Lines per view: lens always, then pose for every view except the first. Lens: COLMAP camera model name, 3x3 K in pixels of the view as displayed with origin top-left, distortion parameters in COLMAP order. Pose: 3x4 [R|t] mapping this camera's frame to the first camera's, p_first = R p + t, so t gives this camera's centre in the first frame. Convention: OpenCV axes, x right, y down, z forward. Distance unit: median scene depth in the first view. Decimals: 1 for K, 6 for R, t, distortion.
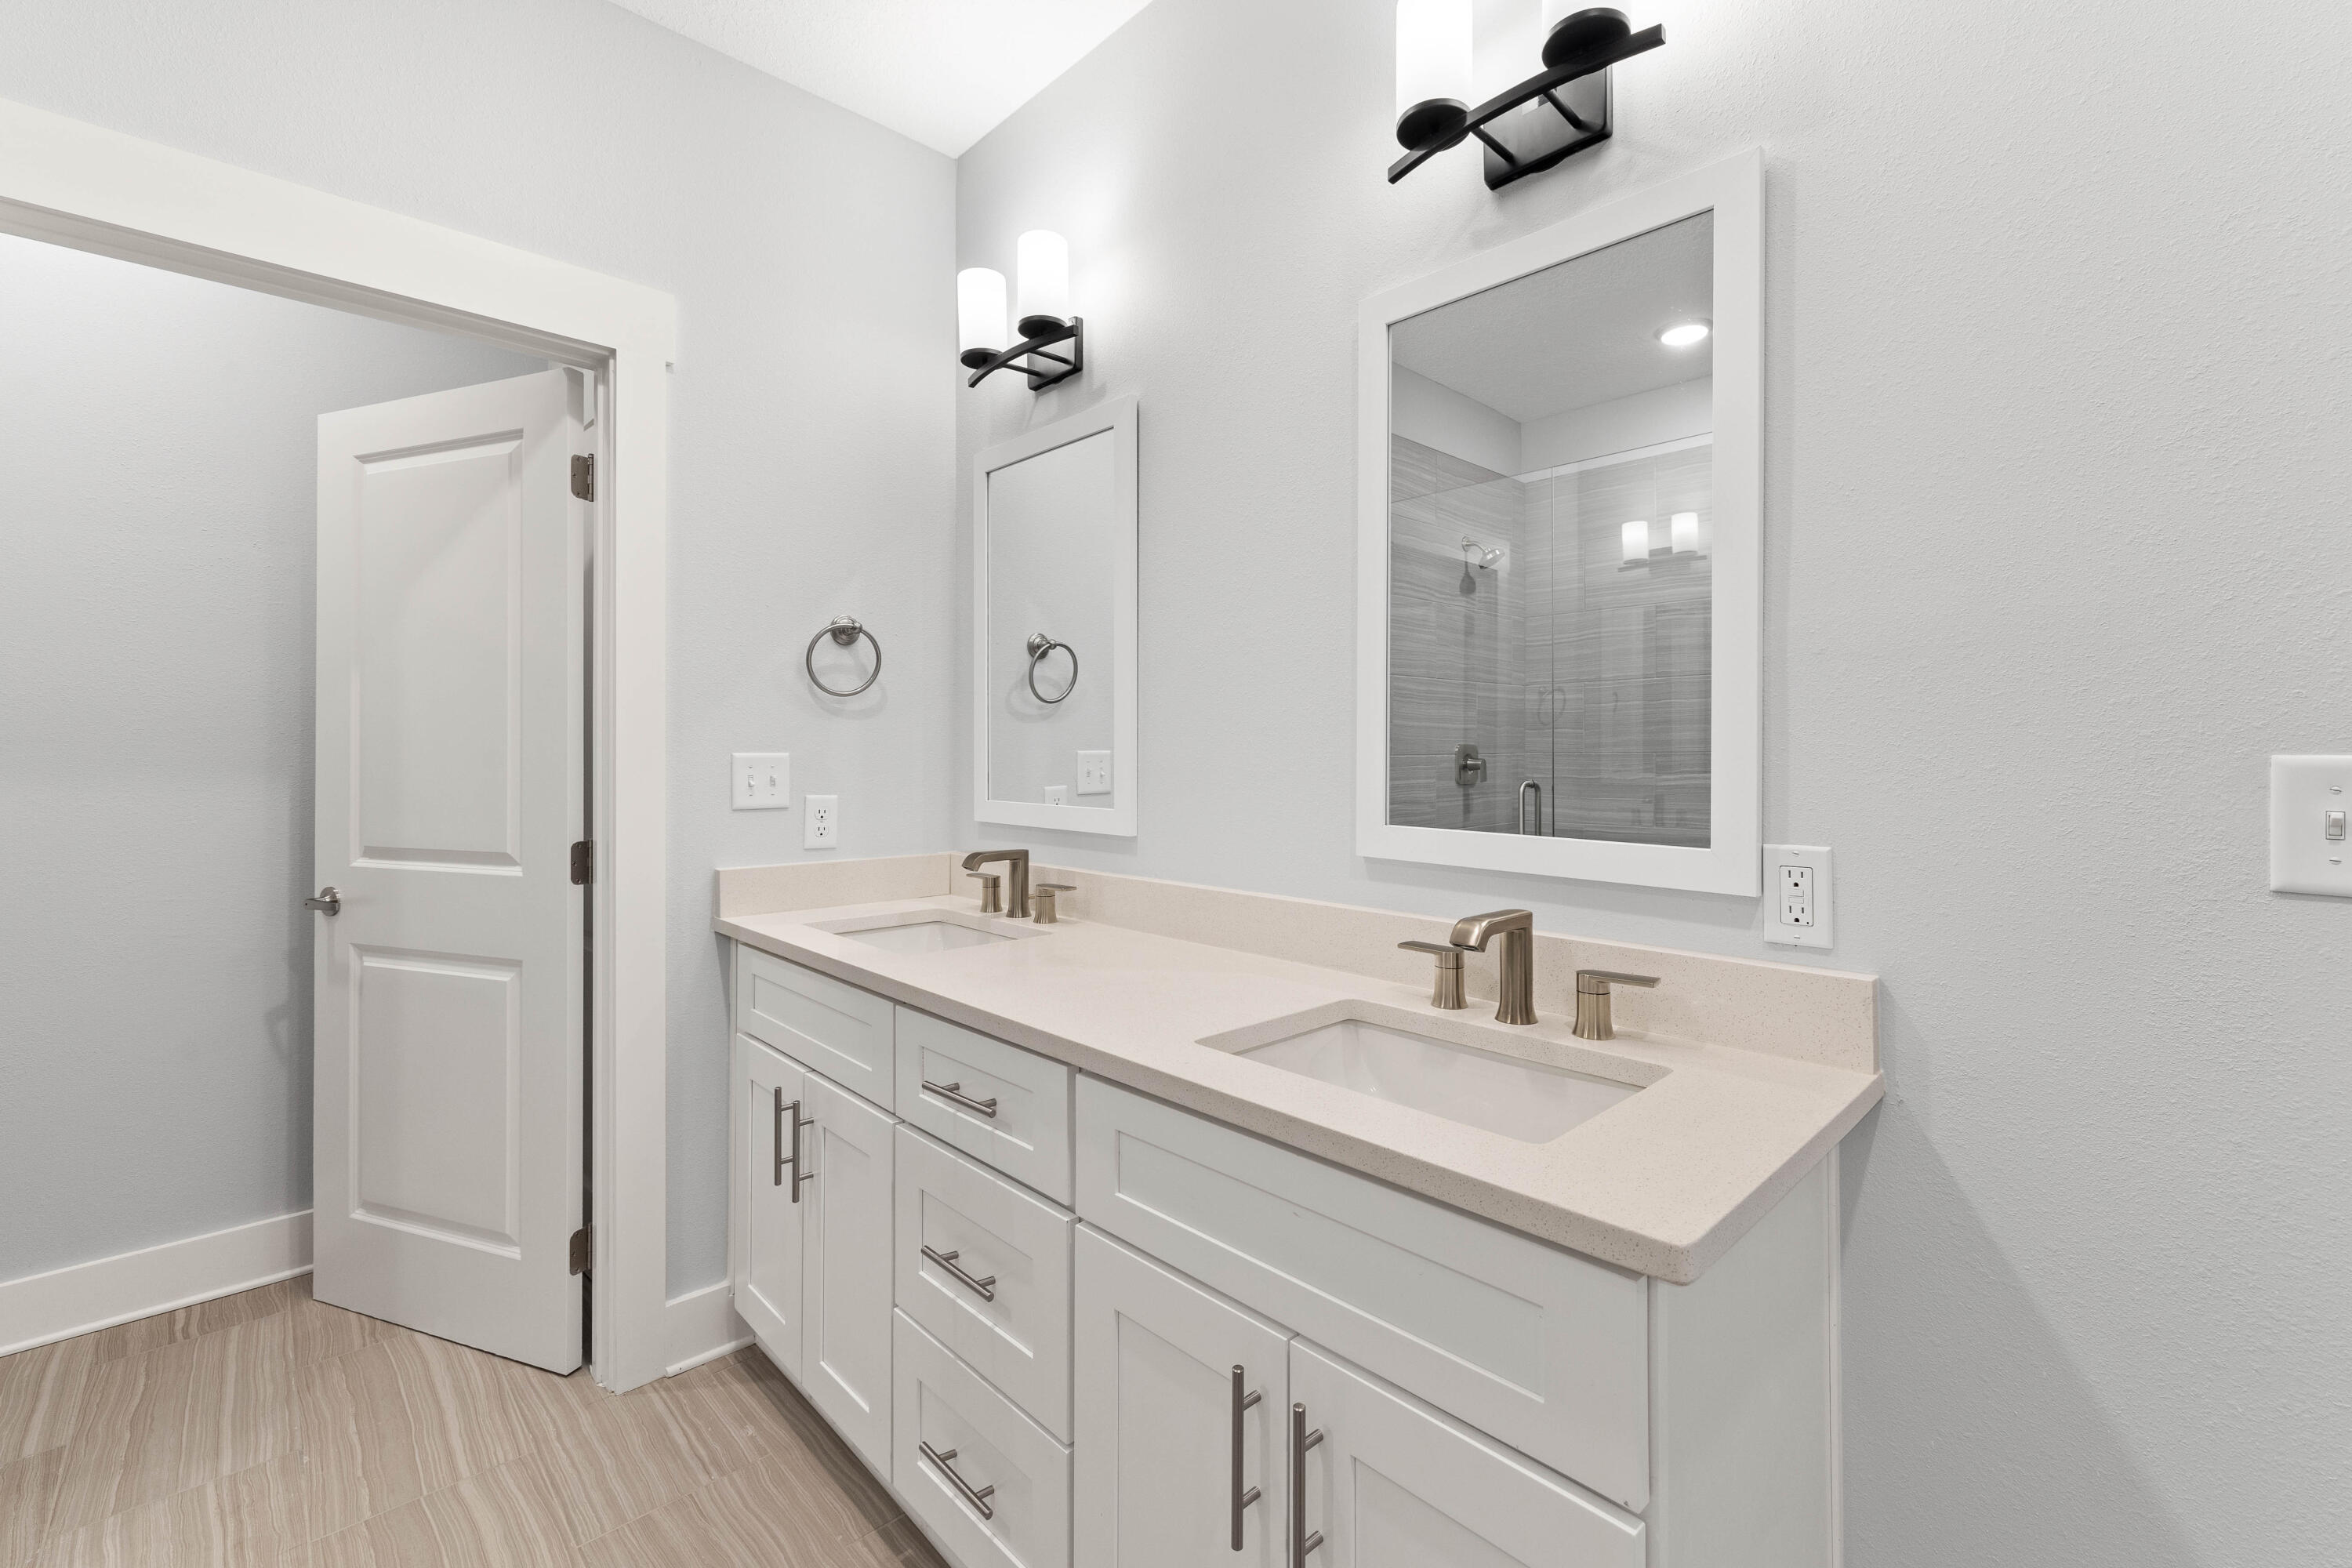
lens RADIAL K [[988.5, 0, 1118.7], [0, 988.5, 733.9], [0, 0, 1]] dist [0.008202, -0.000452]
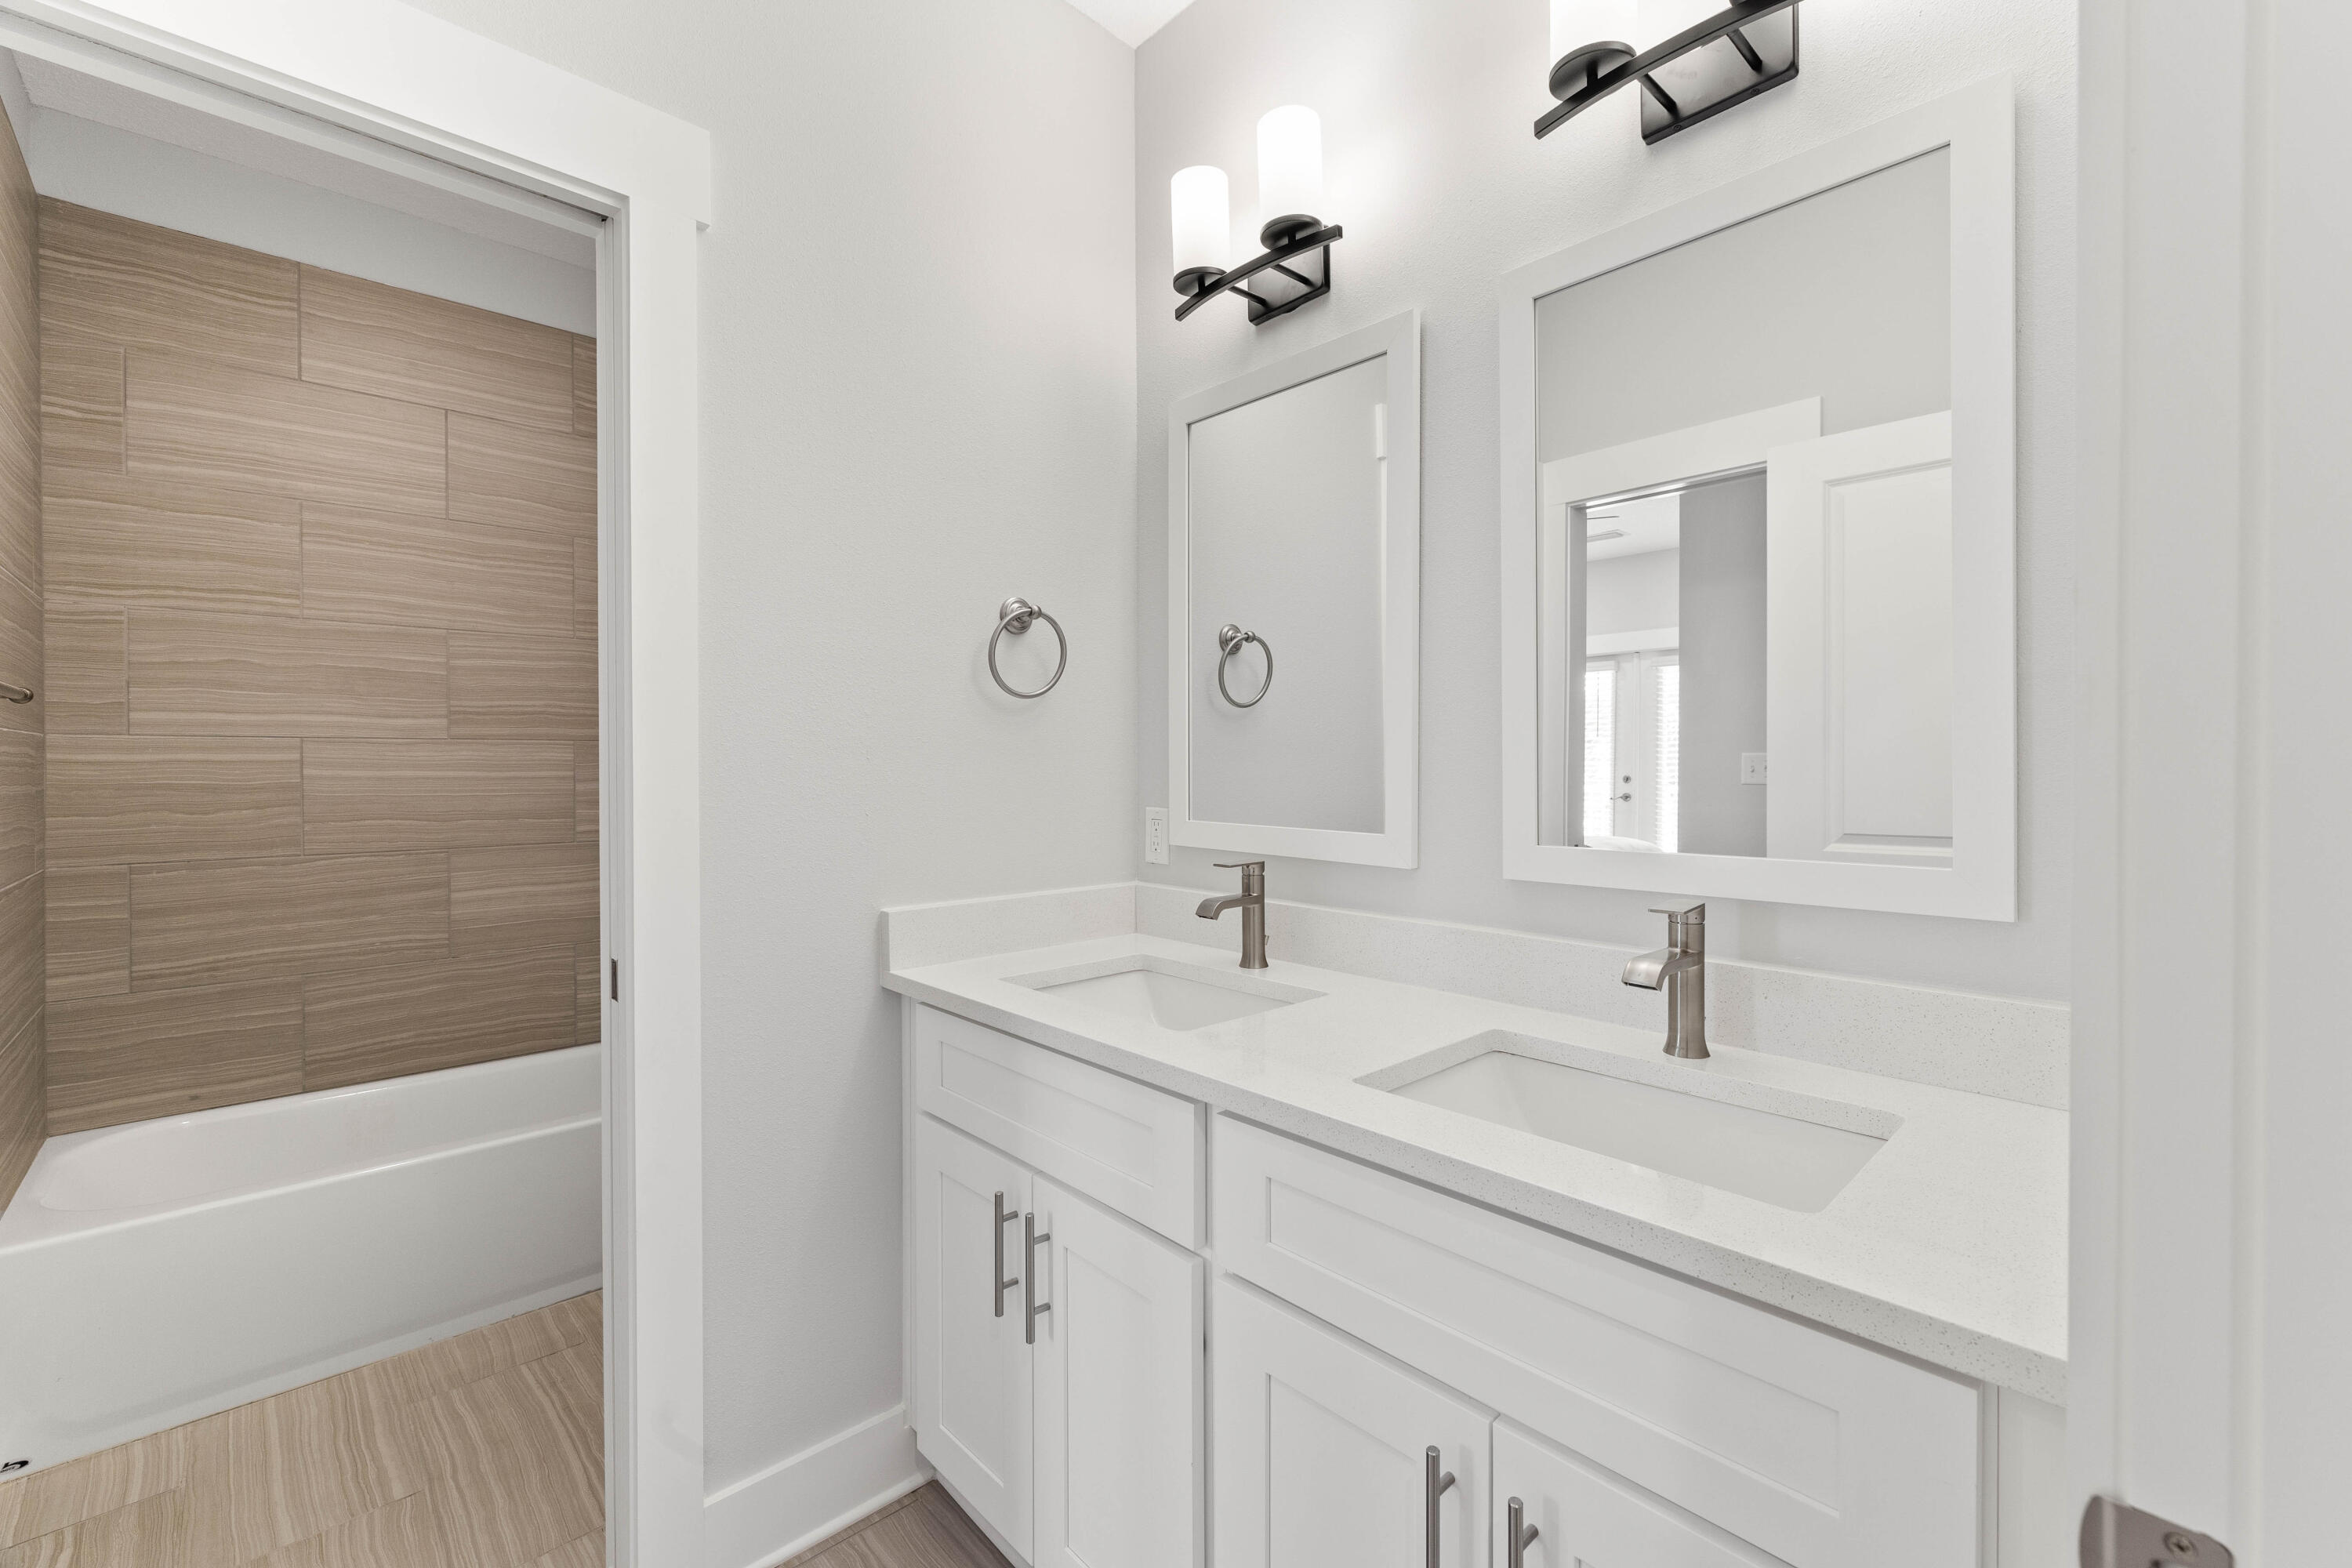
lens RADIAL K [[988.5, 0, 1176.6], [0, 988.5, 771.7], [0, 0, 1]] dist [0.008202, -0.000452]
pose [[0.999842, -0.004084, 0.017309, -0.148935], [0.003592, 0.999592, 0.028333, 0.000515], [-0.017418, -0.028266, 0.999449, 0.154296]]
